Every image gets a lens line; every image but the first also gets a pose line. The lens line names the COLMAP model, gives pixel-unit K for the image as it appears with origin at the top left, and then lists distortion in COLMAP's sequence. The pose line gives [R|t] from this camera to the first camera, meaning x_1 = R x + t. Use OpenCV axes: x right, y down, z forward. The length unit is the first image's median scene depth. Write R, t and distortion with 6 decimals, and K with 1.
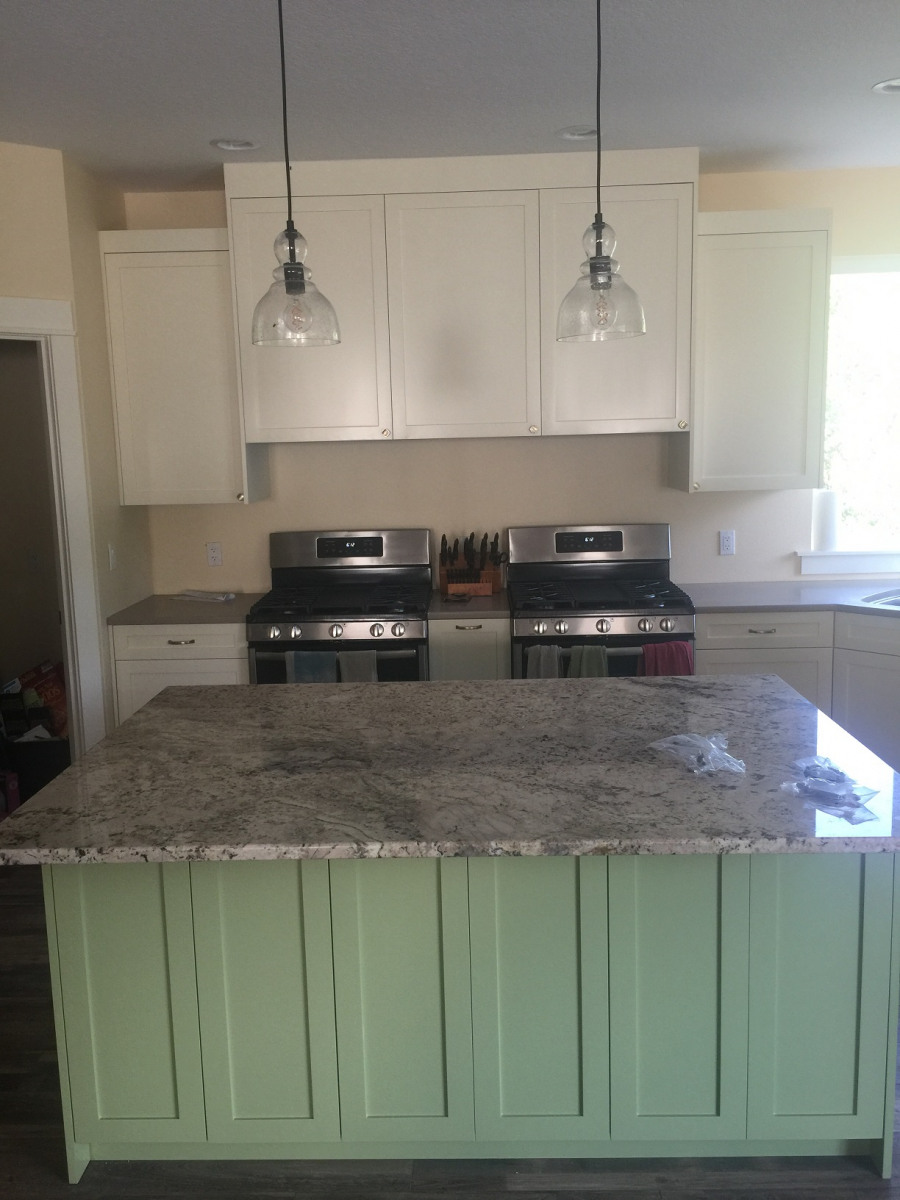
lens RADIAL K [[1055.2, 0, 449.5], [0, 1055.2, 601.9], [0, 0, 1]] dist [0.004673, -0.011526]
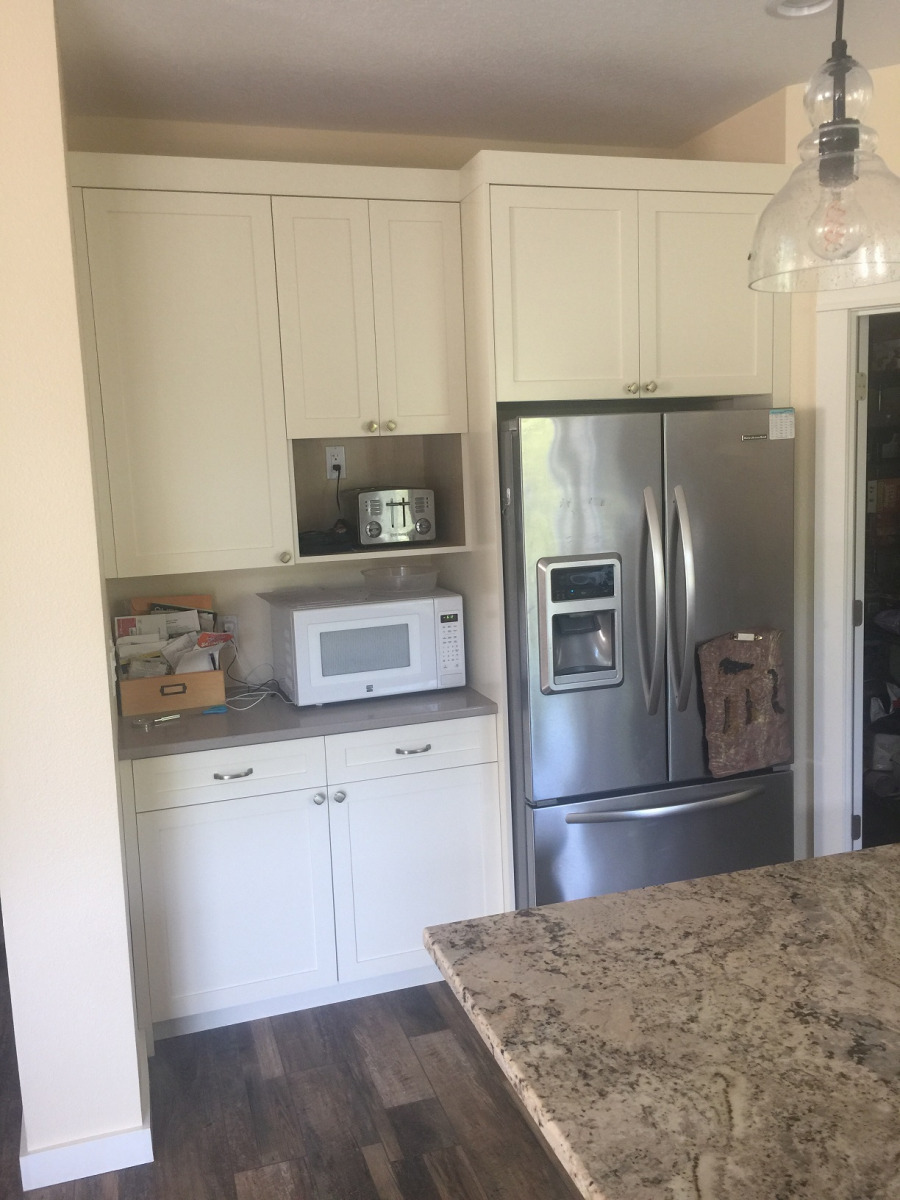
lens RADIAL K [[1055.2, 0, 451.8], [0, 1055.2, 589.1], [0, 0, 1]] dist [0.004673, -0.011526]
pose [[0.347931, 0.151182, -0.925250, 0.268148], [-0.139822, 0.984243, 0.108243, -0.115604], [0.927035, 0.091709, 0.363587, 0.600618]]
